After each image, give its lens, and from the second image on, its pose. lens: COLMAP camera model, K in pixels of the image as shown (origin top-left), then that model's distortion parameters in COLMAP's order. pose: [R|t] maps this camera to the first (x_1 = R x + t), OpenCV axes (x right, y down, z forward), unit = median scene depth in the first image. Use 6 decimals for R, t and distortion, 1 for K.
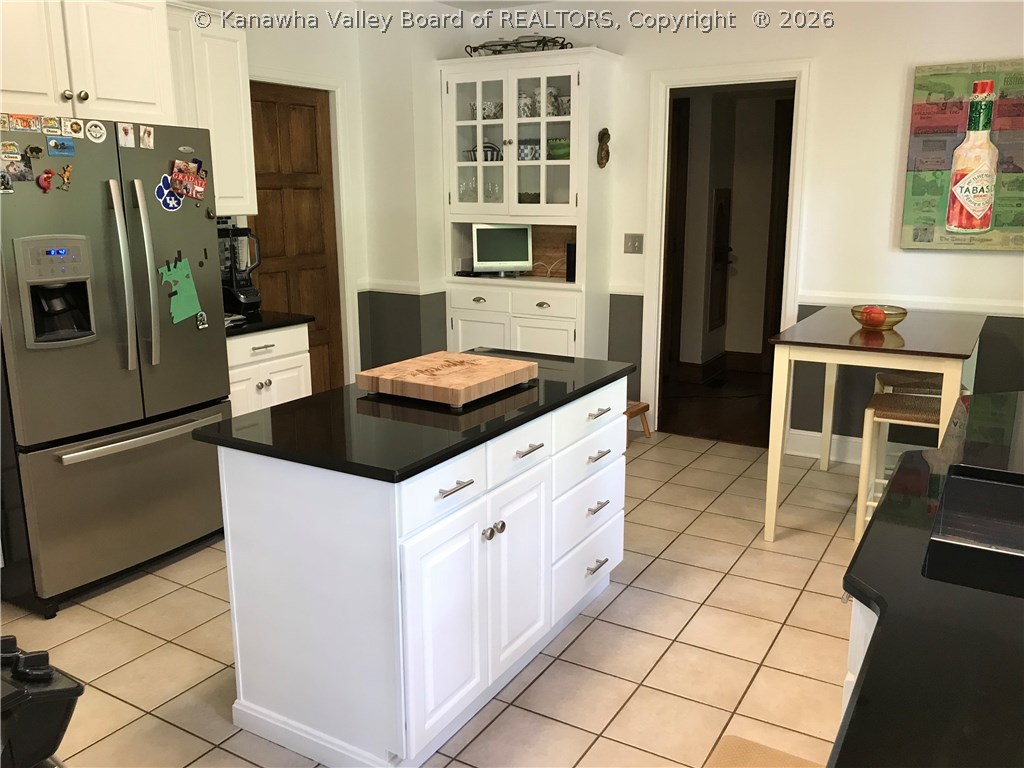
lens RADIAL K [[854.3, 0, 512.5], [0, 854.3, 381.5], [0, 0, 1]] dist [0.001373, 0.000249]
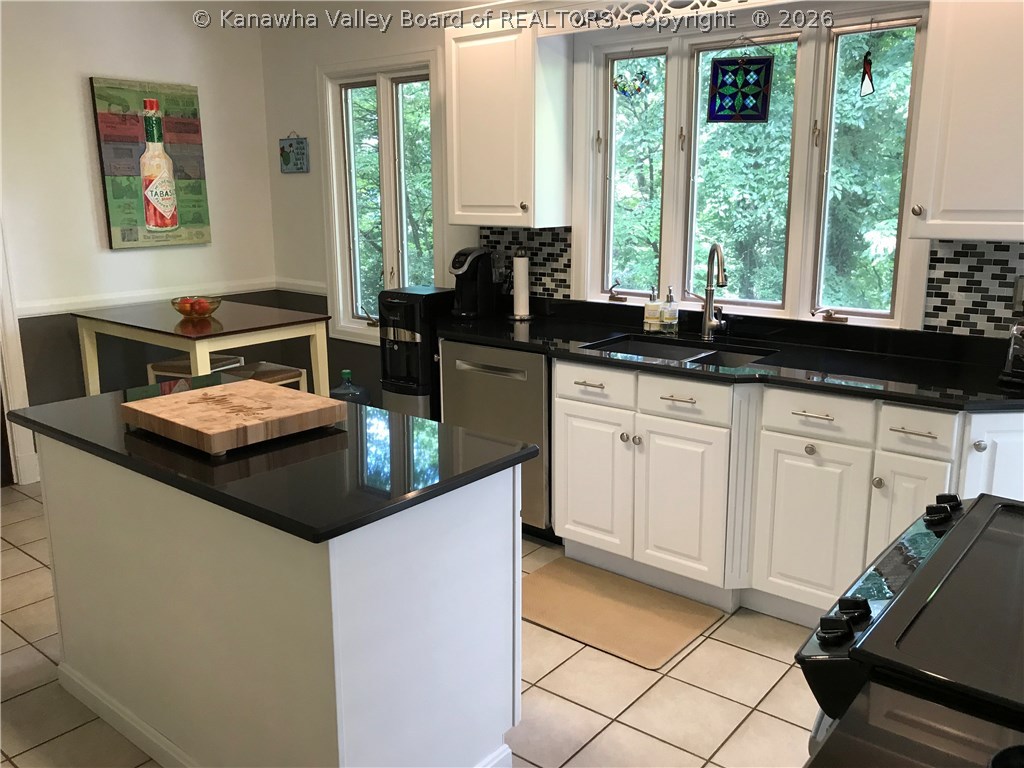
lens RADIAL K [[854.3, 0, 513.1], [0, 854.3, 383.1], [0, 0, 1]] dist [0.001373, 0.000249]
pose [[0.151682, -0.216459, 0.964437, -0.556172], [0.215592, 0.959479, 0.181439, -0.085416], [-0.964631, 0.180404, 0.192202, 0.365476]]
